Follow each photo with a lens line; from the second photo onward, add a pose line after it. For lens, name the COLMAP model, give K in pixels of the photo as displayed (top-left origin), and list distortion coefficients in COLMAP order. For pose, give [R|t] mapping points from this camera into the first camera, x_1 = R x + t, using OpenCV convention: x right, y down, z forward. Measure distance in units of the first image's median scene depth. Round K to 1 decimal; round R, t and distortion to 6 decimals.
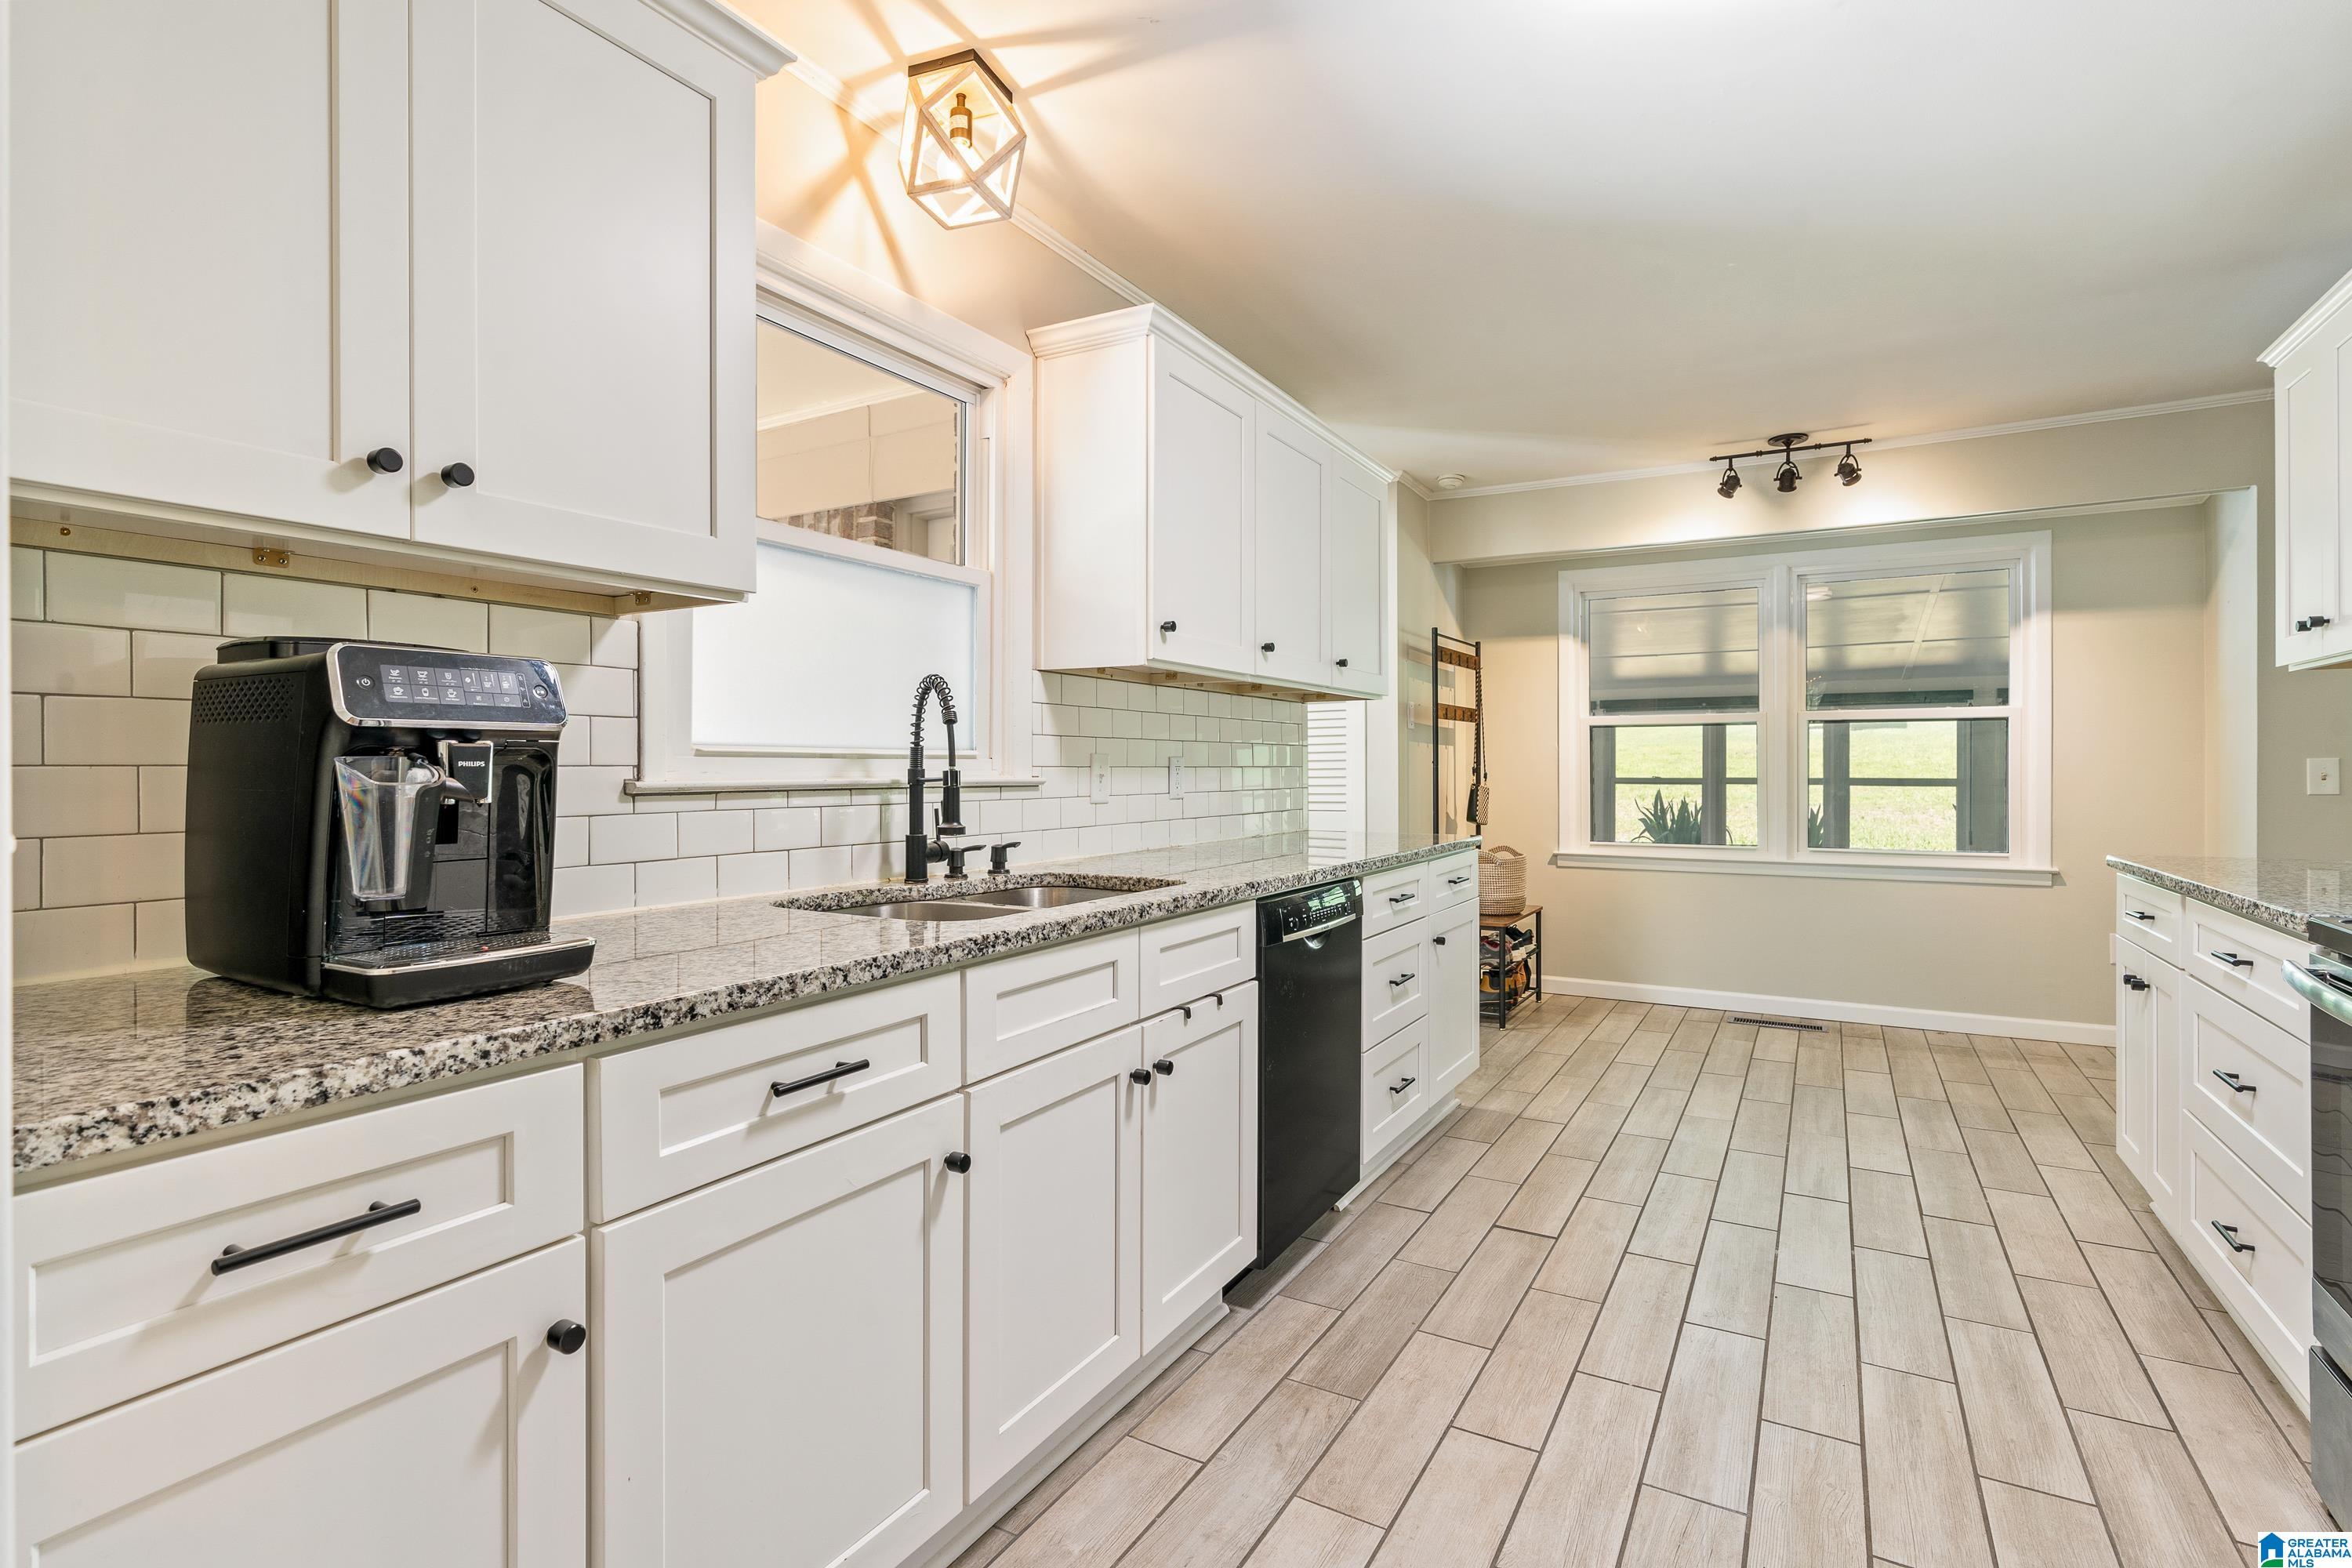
lens RADIAL K [[1132.4, 0, 1168.8], [0, 1132.4, 774.6], [0, 0, 1]] dist [-0.005764, 0.001254]
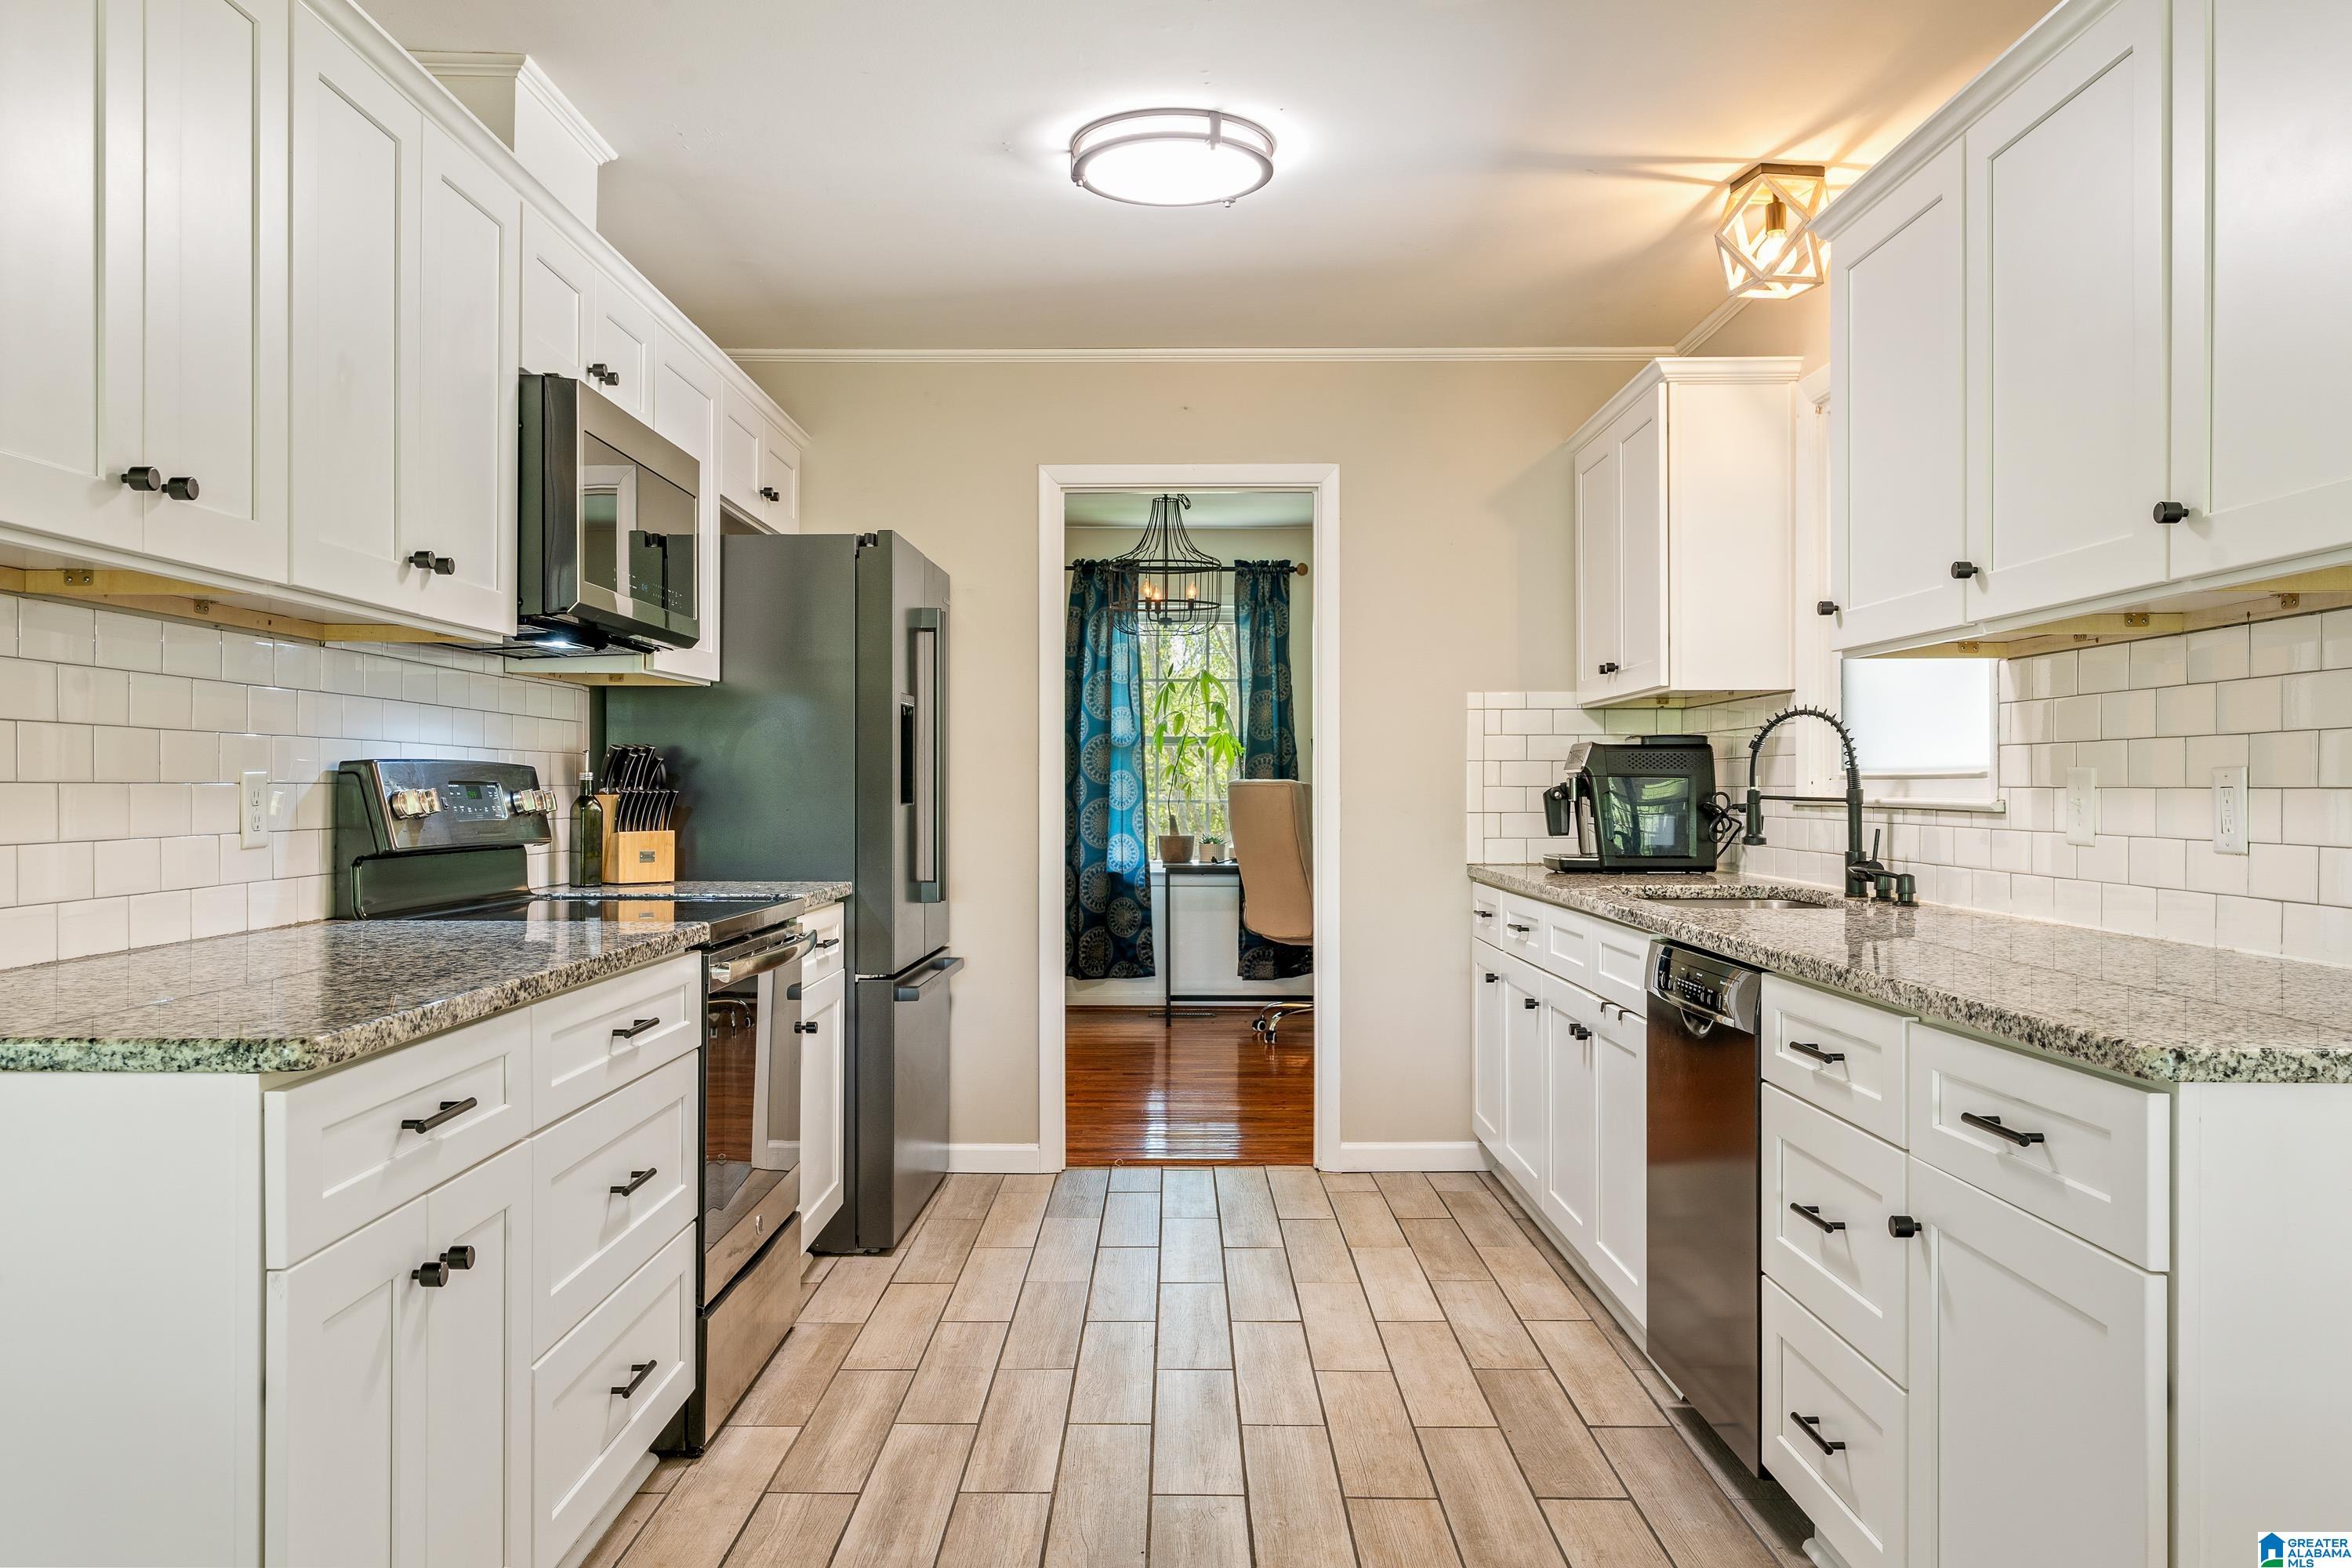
lens RADIAL K [[1761.5, 0, 1175.0], [0, 1761.5, 781.6], [0, 0, 1]] dist [0.000617, 0.000111]
pose [[-0.864413, -0.001085, -0.502781, 1.214057], [-0.003594, 0.999985, 0.004022, -0.016239], [0.502769, 0.005284, -0.864405, 2.213581]]
